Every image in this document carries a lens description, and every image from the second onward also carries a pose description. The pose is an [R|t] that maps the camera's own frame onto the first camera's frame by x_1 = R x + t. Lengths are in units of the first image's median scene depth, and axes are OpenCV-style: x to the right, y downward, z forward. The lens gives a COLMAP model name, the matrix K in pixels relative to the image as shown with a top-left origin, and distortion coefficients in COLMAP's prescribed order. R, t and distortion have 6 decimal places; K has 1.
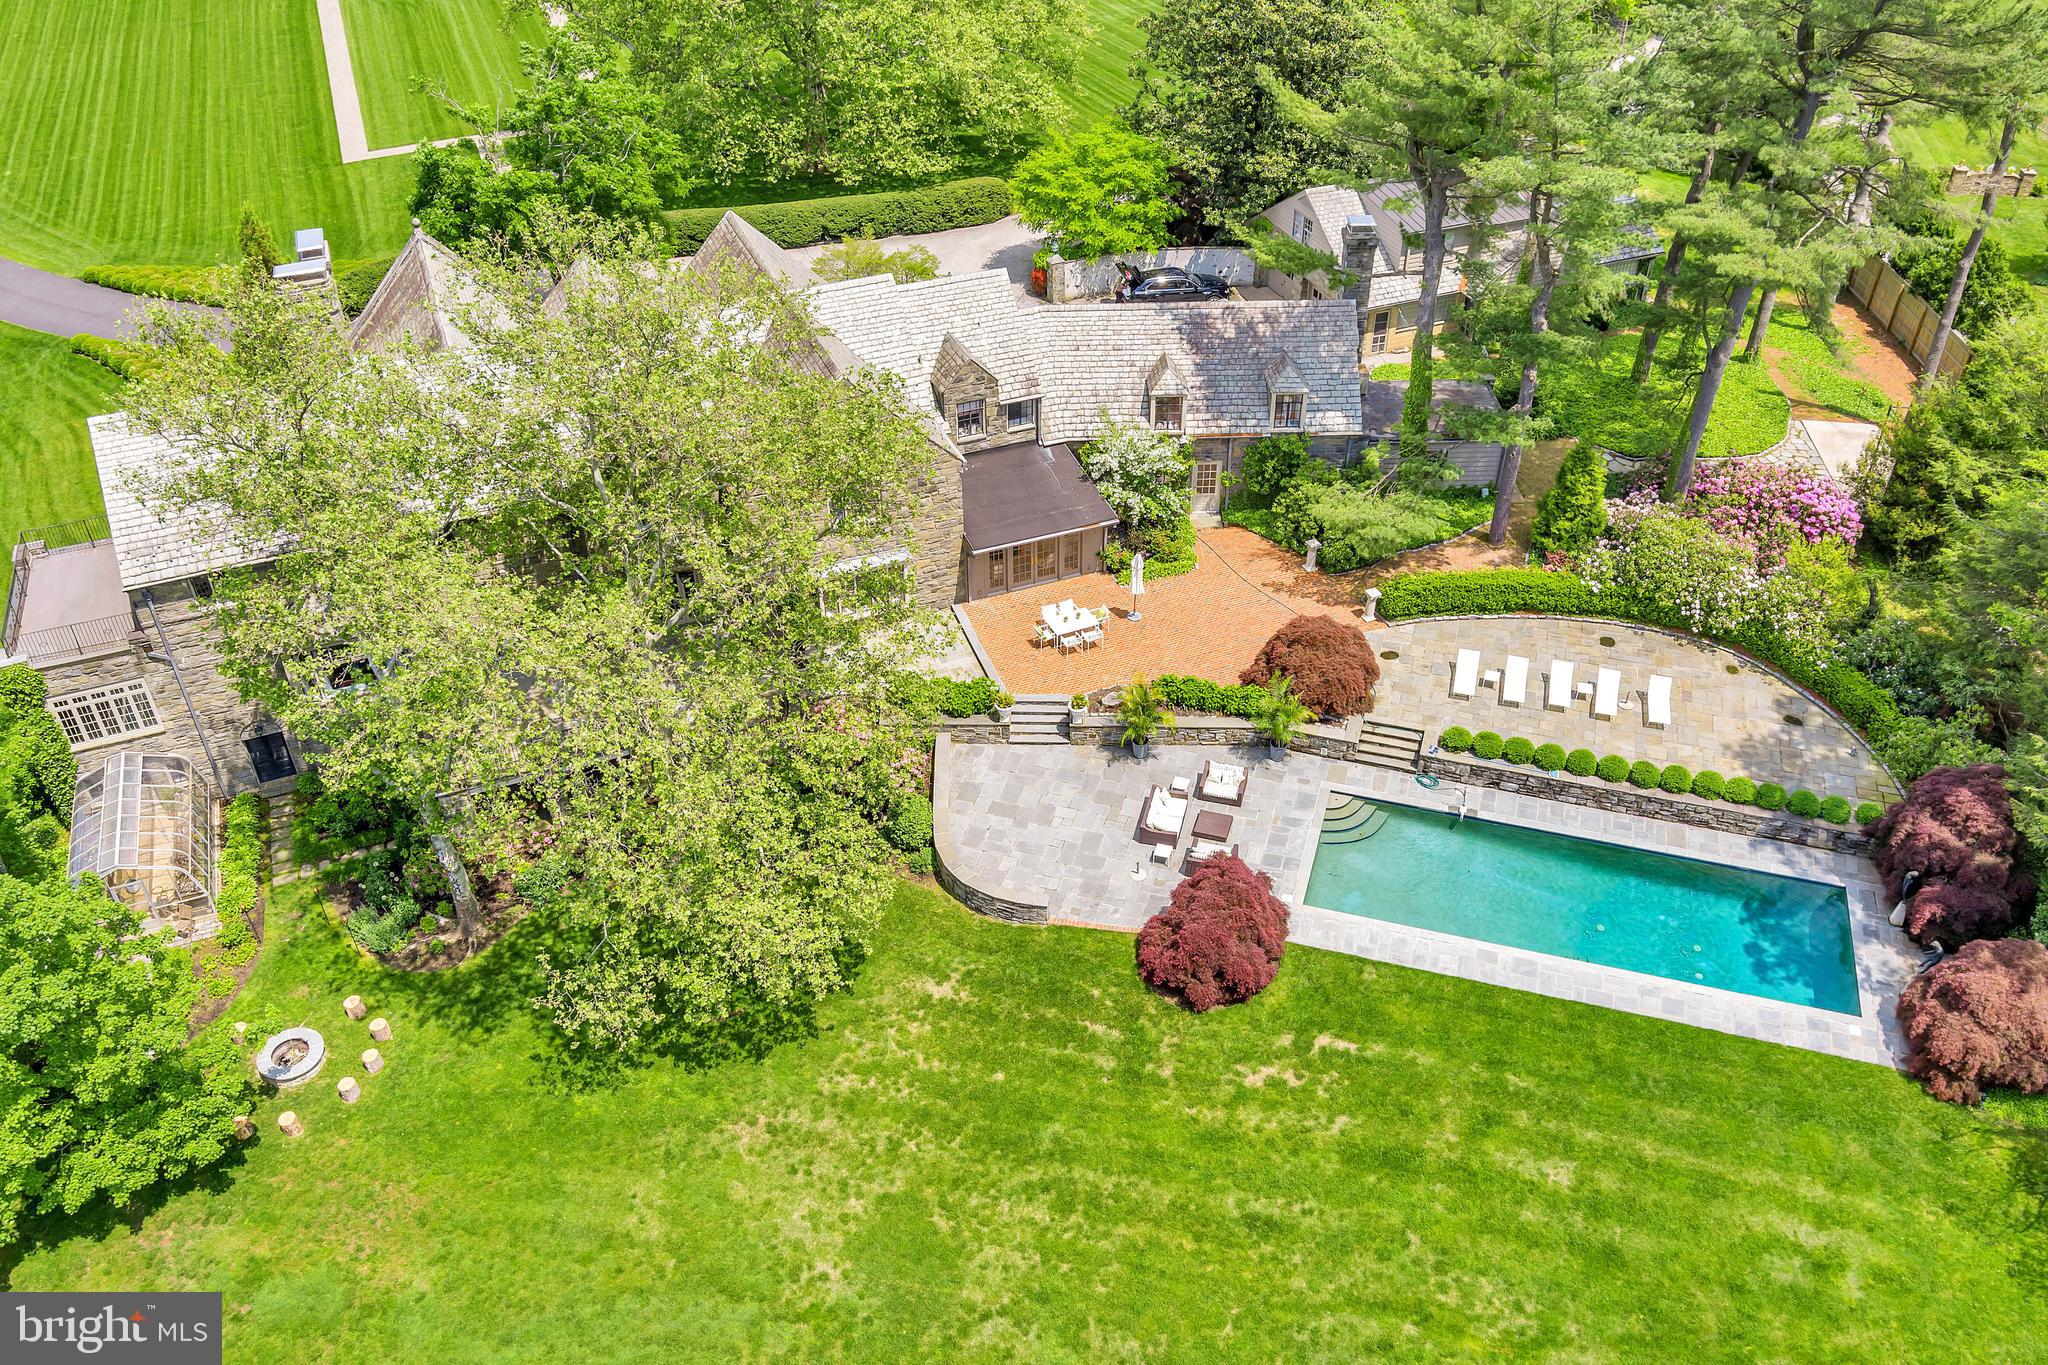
lens RADIAL K [[1676.4, 0, 1024.0], [0, 1676.4, 682.5], [0, 0, 1]] dist [-0.002333, -0.164340]
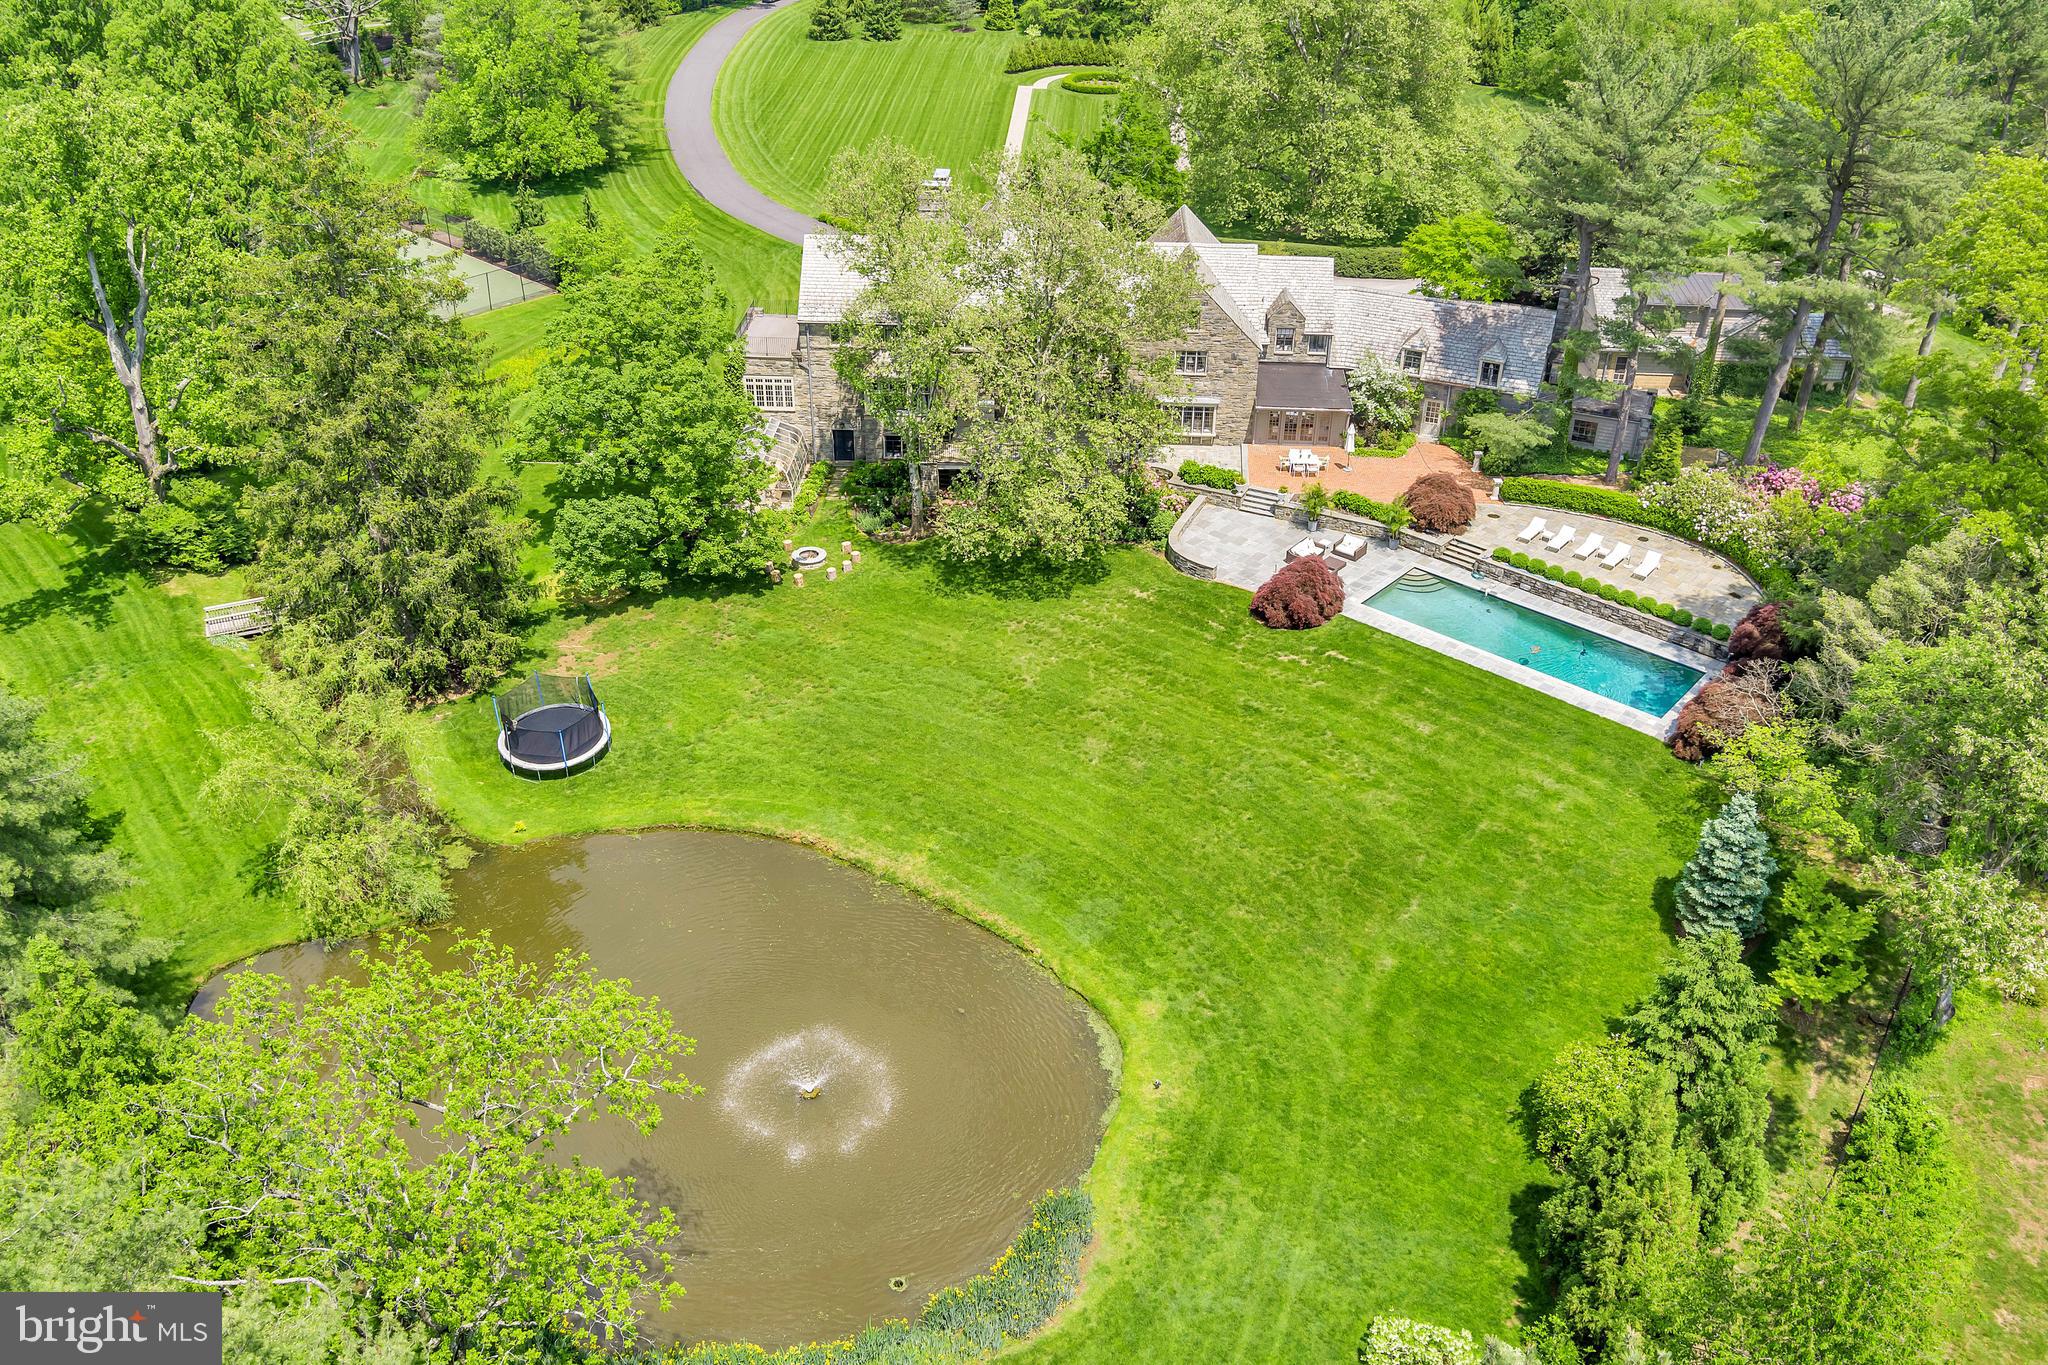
lens RADIAL K [[1676.4, 0, 1024.0], [0, 1676.4, 682.5], [0, 0, 1]] dist [-0.002333, -0.164340]
pose [[0.912091, 0.231781, -0.338181, 0.402318], [-0.266060, 0.962204, -0.058105, 0.357700], [0.311932, 0.142973, 0.939285, -0.609208]]
